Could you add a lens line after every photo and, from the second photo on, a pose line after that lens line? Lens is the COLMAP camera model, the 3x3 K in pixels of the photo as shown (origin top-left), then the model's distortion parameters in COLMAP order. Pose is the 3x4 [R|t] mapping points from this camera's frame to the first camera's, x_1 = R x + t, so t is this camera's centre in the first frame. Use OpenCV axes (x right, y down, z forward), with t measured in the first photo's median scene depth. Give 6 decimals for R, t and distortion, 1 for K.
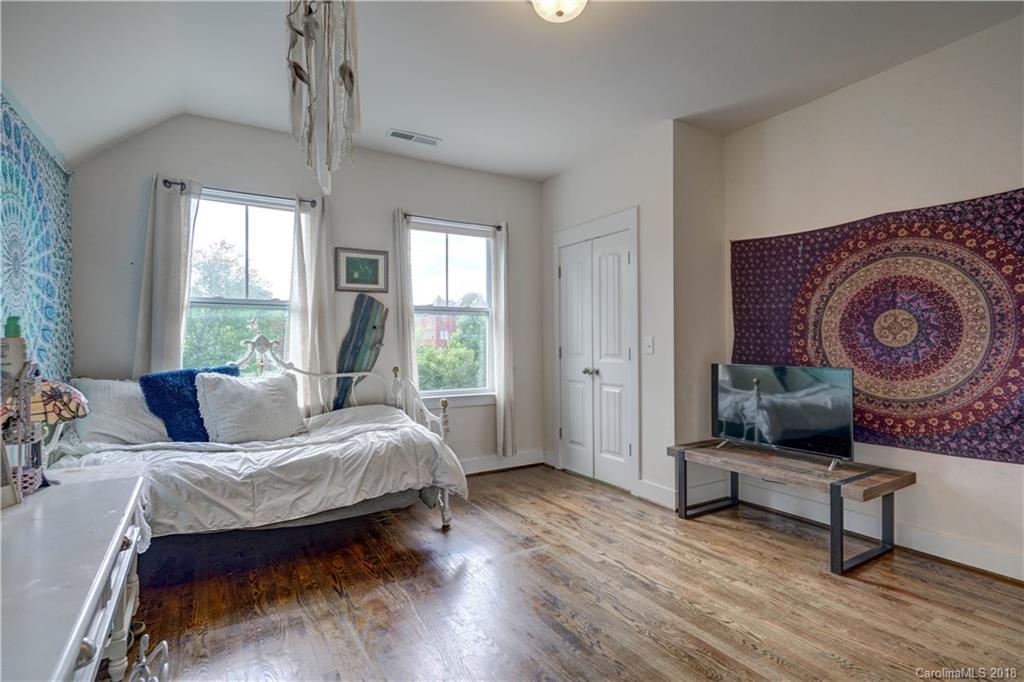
lens RADIAL K [[512.6, 0, 512.0], [0, 512.6, 341.0], [0, 0, 1]] dist [0.018187, -0.000031]
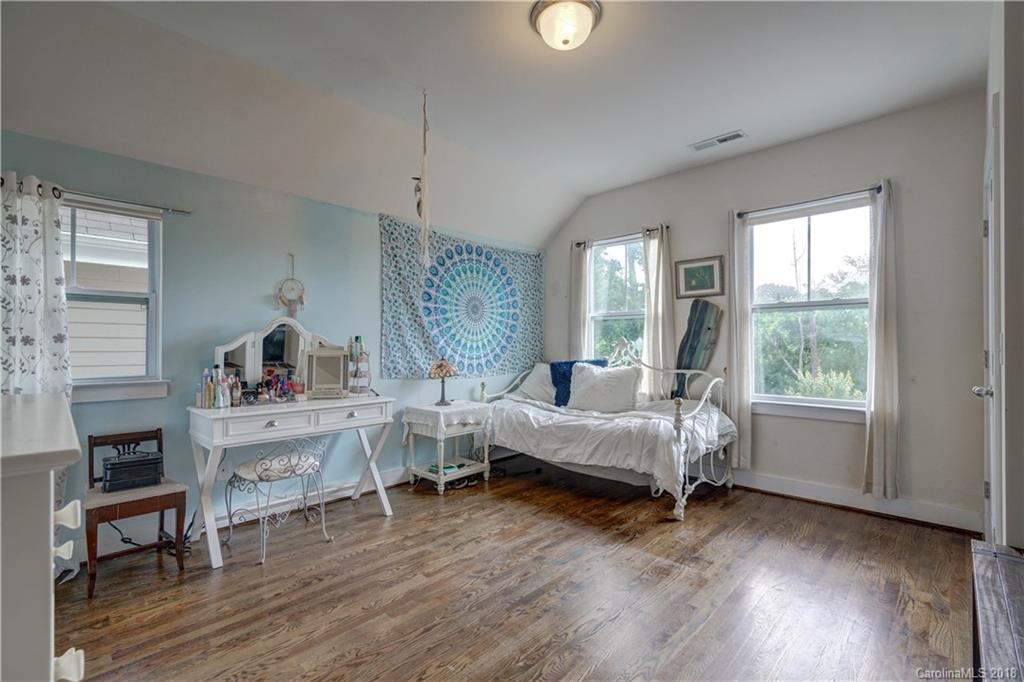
lens RADIAL K [[464.9, 0, 514.7], [0, 464.9, 344.6], [0, 0, 1]] dist [-0.000078, 0.000853]
pose [[0.246091, 0.005517, -0.969231, 0.590569], [0.006752, 0.999950, 0.007406, -0.004063], [0.969223, -0.008367, 0.246042, 0.379329]]
